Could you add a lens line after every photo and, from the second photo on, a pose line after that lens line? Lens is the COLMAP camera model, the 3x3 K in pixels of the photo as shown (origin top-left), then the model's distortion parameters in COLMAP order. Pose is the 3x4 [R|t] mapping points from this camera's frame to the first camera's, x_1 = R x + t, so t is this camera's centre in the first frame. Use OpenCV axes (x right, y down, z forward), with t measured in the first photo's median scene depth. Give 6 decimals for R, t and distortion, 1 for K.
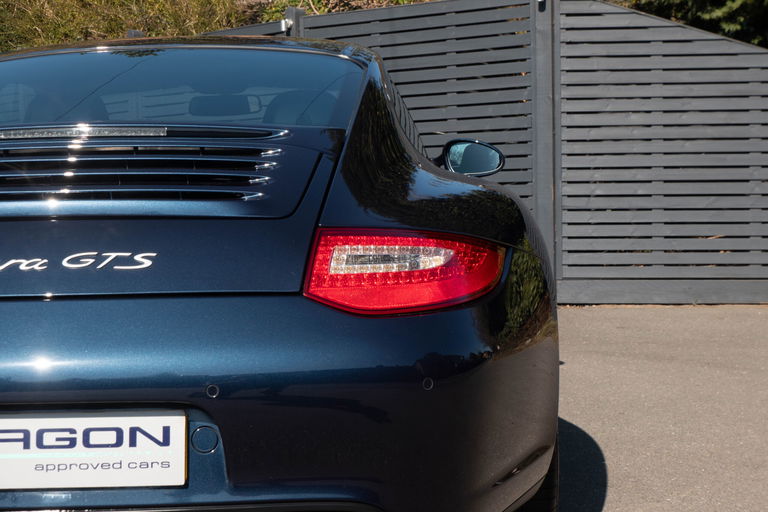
lens RADIAL K [[1184.9, 0, 386.6], [0, 1184.9, 242.2], [0, 0, 1]] dist [0.020083, -0.217165]
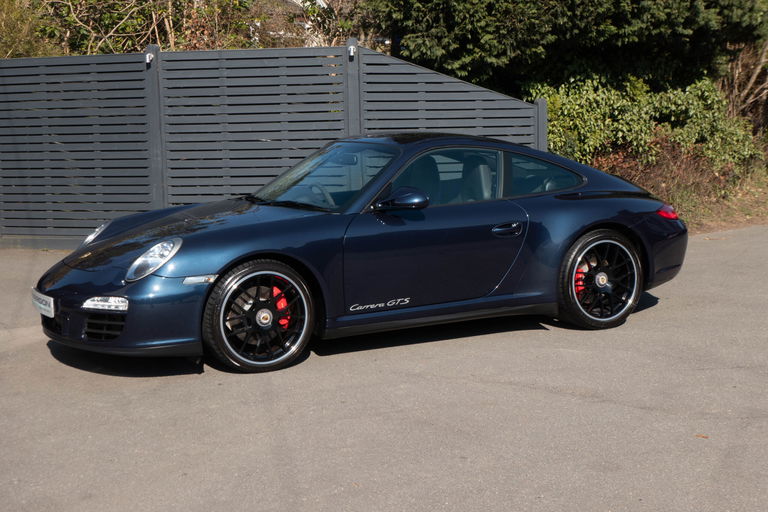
lens RADIAL K [[1177.5, 0, 383.0], [0, 1177.5, 241.7], [0, 0, 1]] dist [0.011709, -0.190412]
pose [[0.913606, -0.047216, 0.403851, -0.453340], [0.024218, 0.997790, 0.061870, -0.058185], [-0.405880, -0.046745, 0.912730, -0.400620]]
